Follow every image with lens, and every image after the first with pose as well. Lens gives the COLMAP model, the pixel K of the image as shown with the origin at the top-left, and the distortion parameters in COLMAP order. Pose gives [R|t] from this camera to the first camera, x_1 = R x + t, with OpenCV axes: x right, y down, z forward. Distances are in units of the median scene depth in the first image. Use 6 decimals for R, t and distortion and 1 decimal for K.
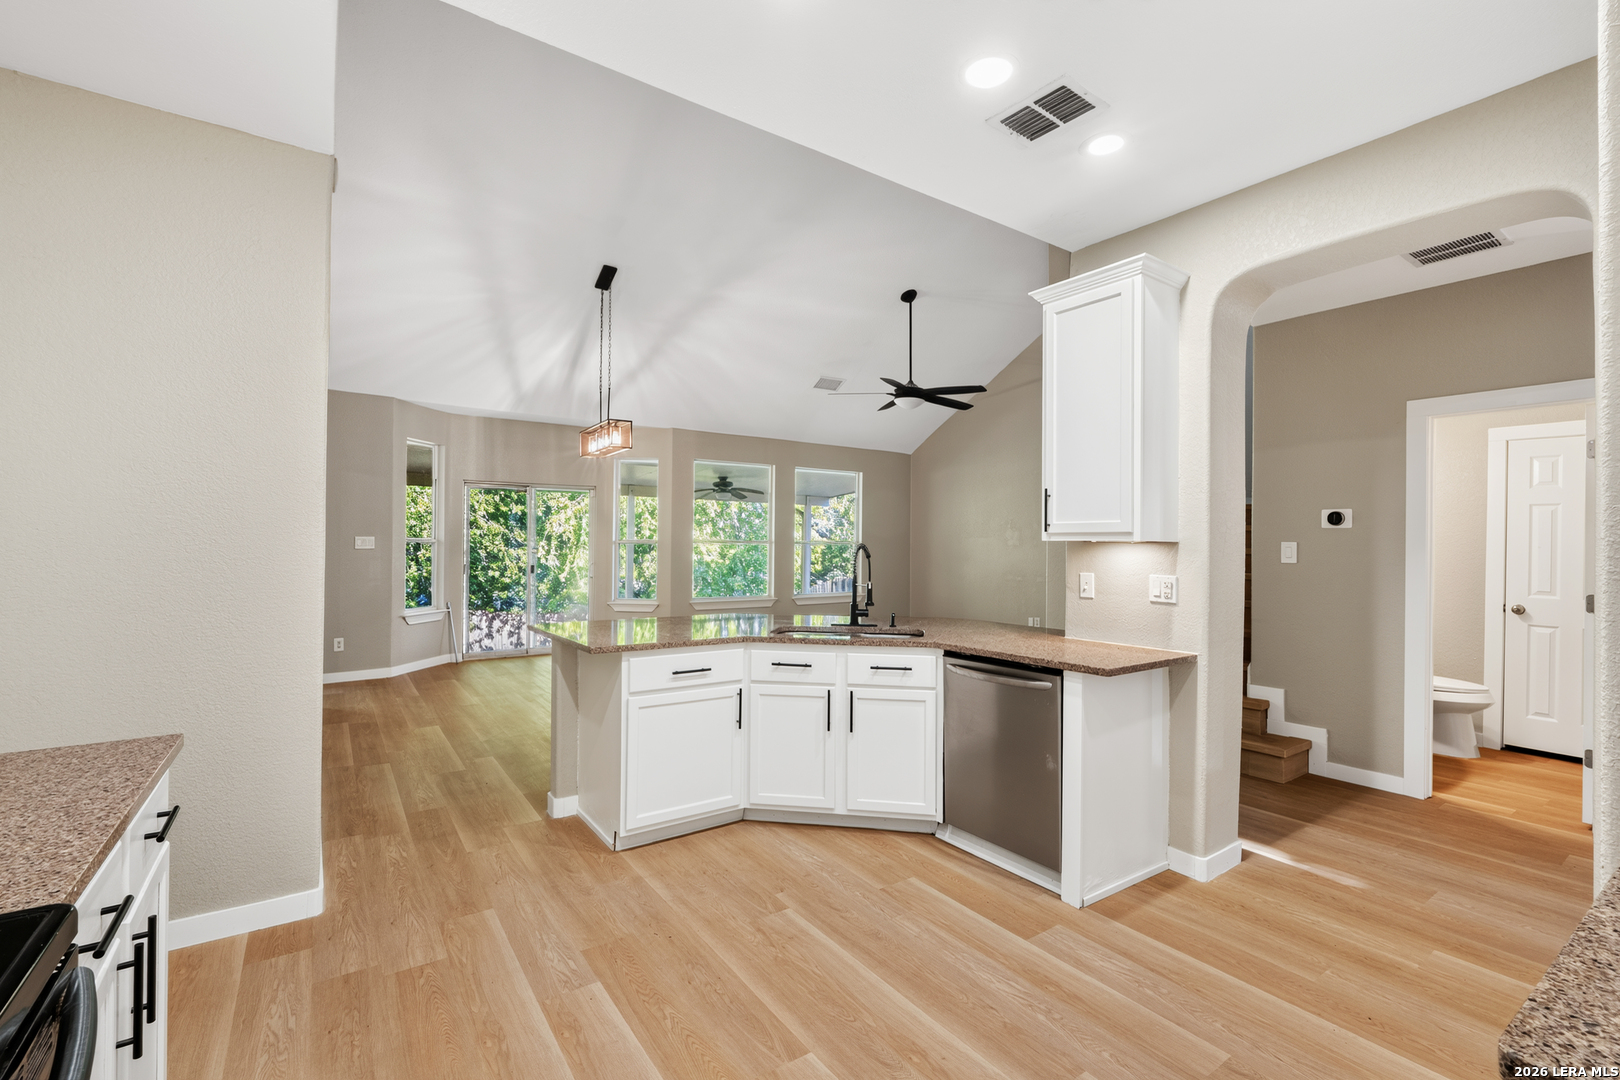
lens RADIAL K [[706.1, 0, 813.1], [0, 706.1, 543.5], [0, 0, 1]] dist [-0.003452, -0.001155]
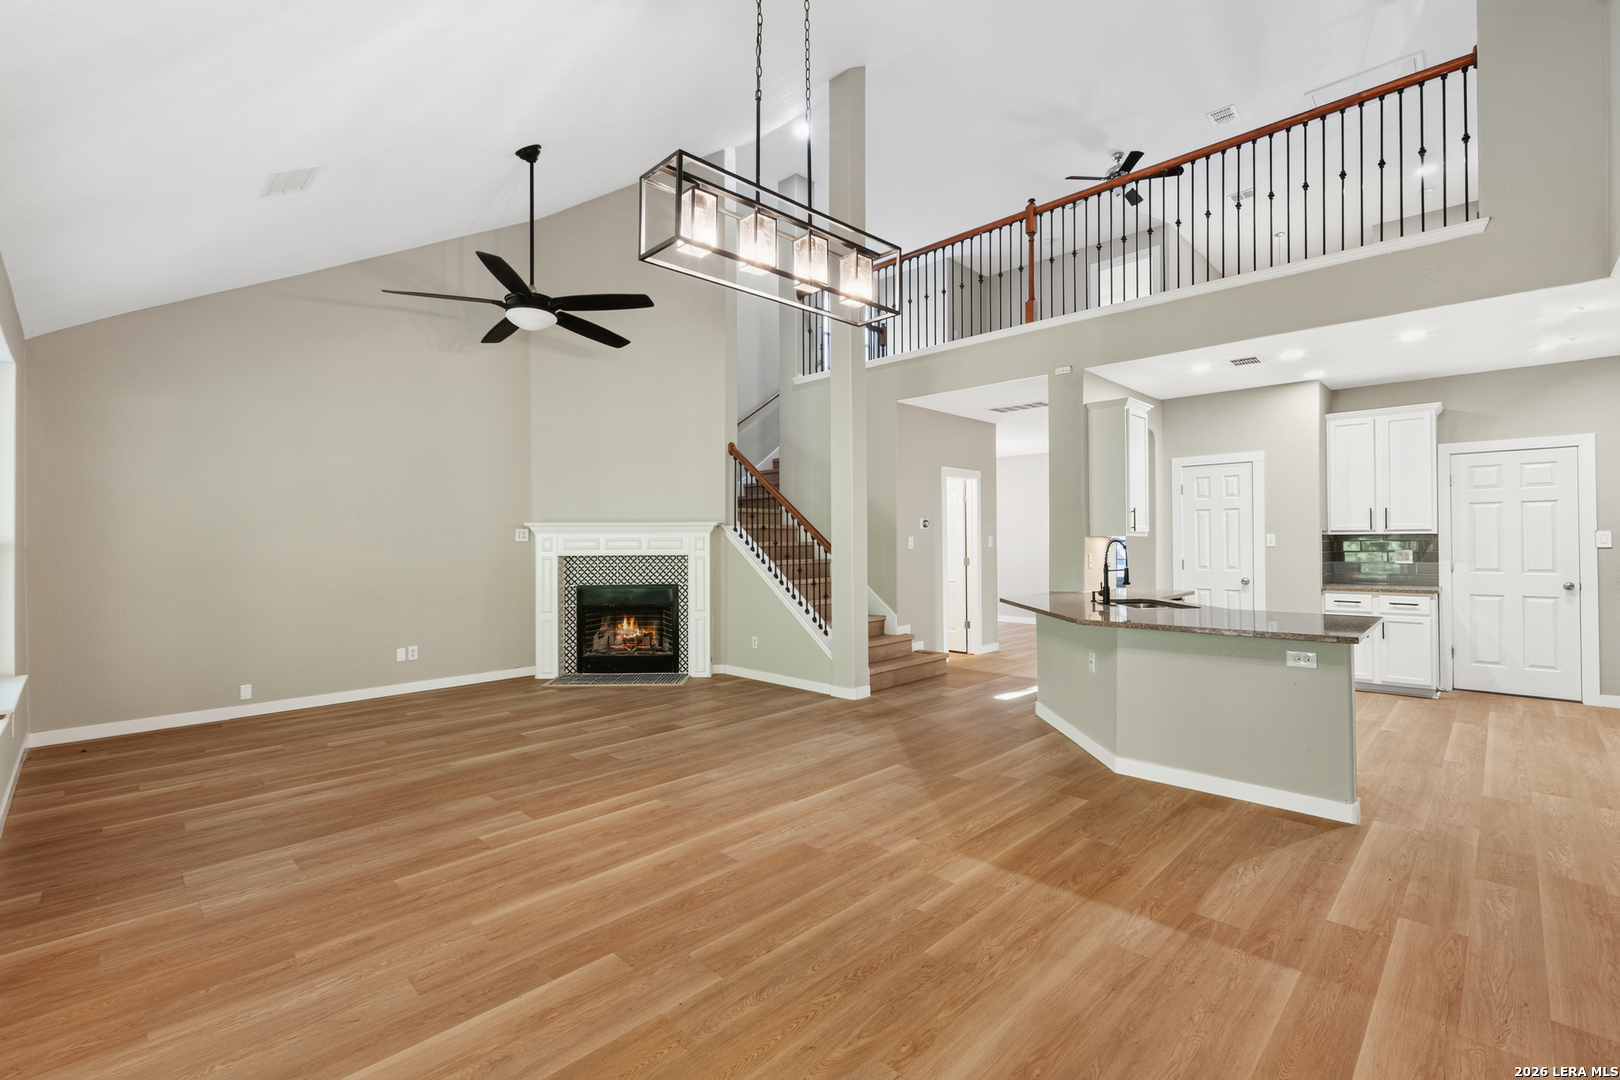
lens RADIAL K [[706.1, 0, 813.1], [0, 706.1, 543.5], [0, 0, 1]] dist [-0.003452, -0.001155]
pose [[-0.181116, -0.010949, 0.983401, -1.380922], [0.006805, 0.999900, 0.012386, -0.012998], [-0.983438, 0.008936, -0.181023, 2.232681]]
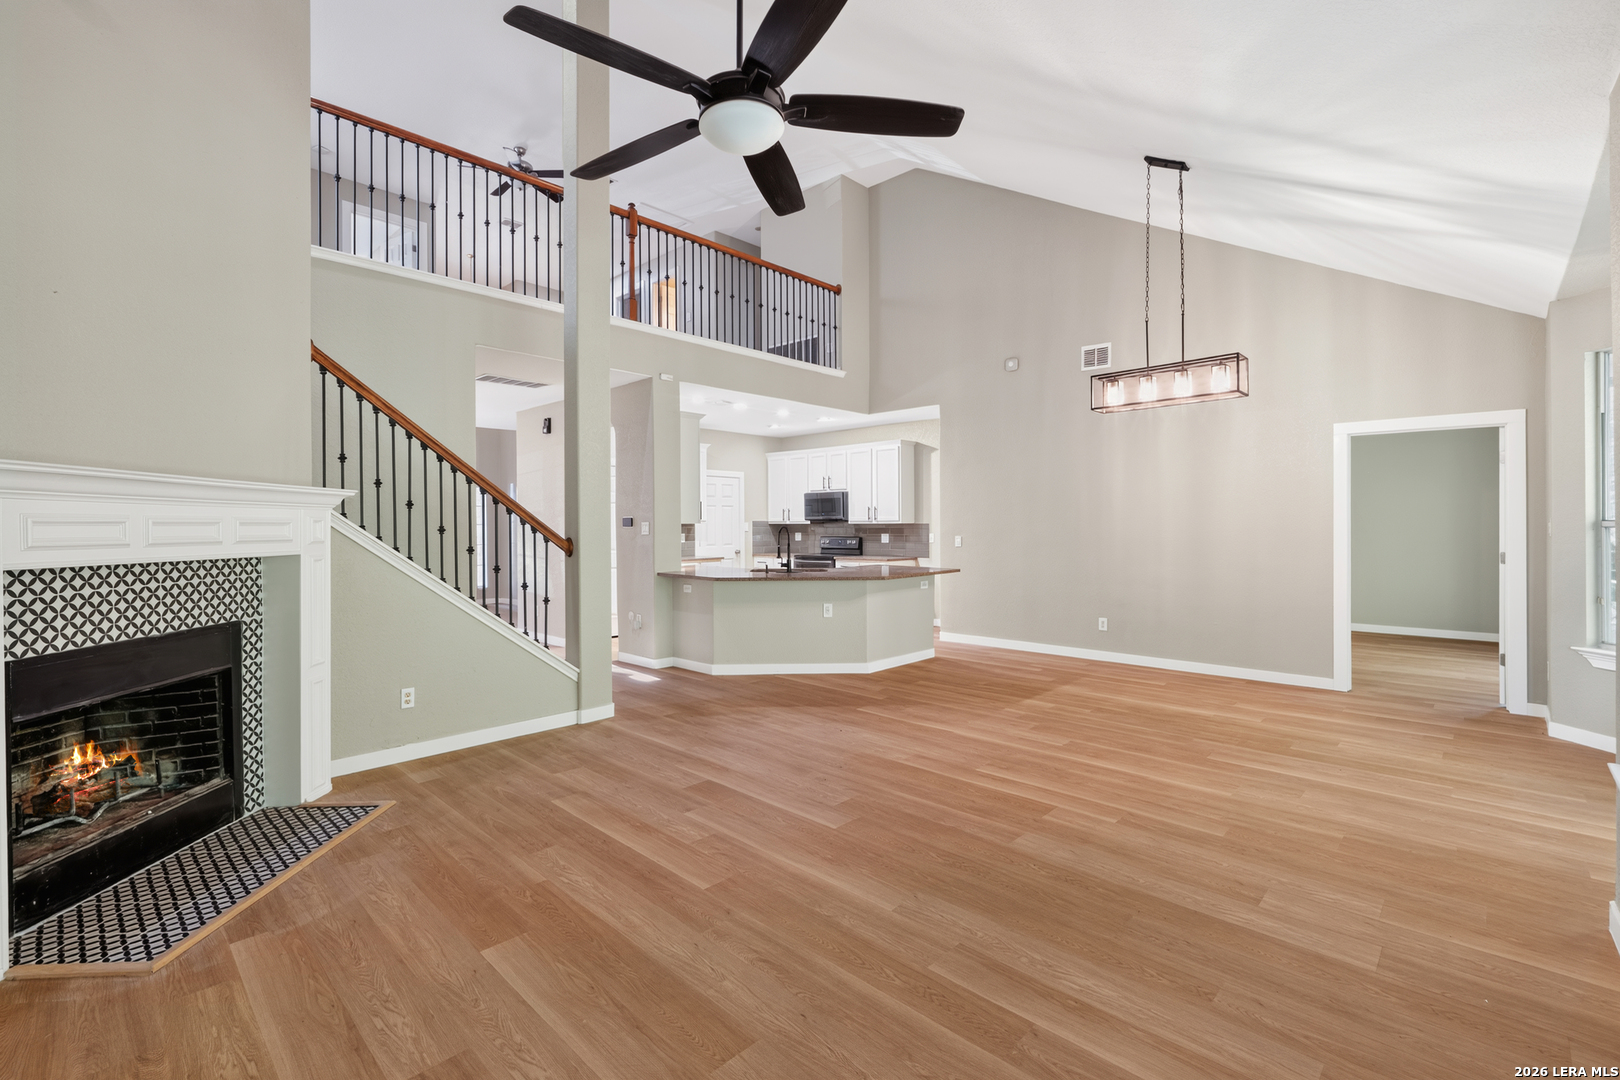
lens RADIAL K [[721.1, 0, 811.1], [0, 721.1, 527.6], [0, 0, 1]] dist [-0.000998, 0.000354]
pose [[-0.980467, -0.003370, -0.196654, 0.400292], [-0.004348, 0.999980, 0.004542, -0.002046], [0.196635, 0.005308, -0.980462, 3.496440]]
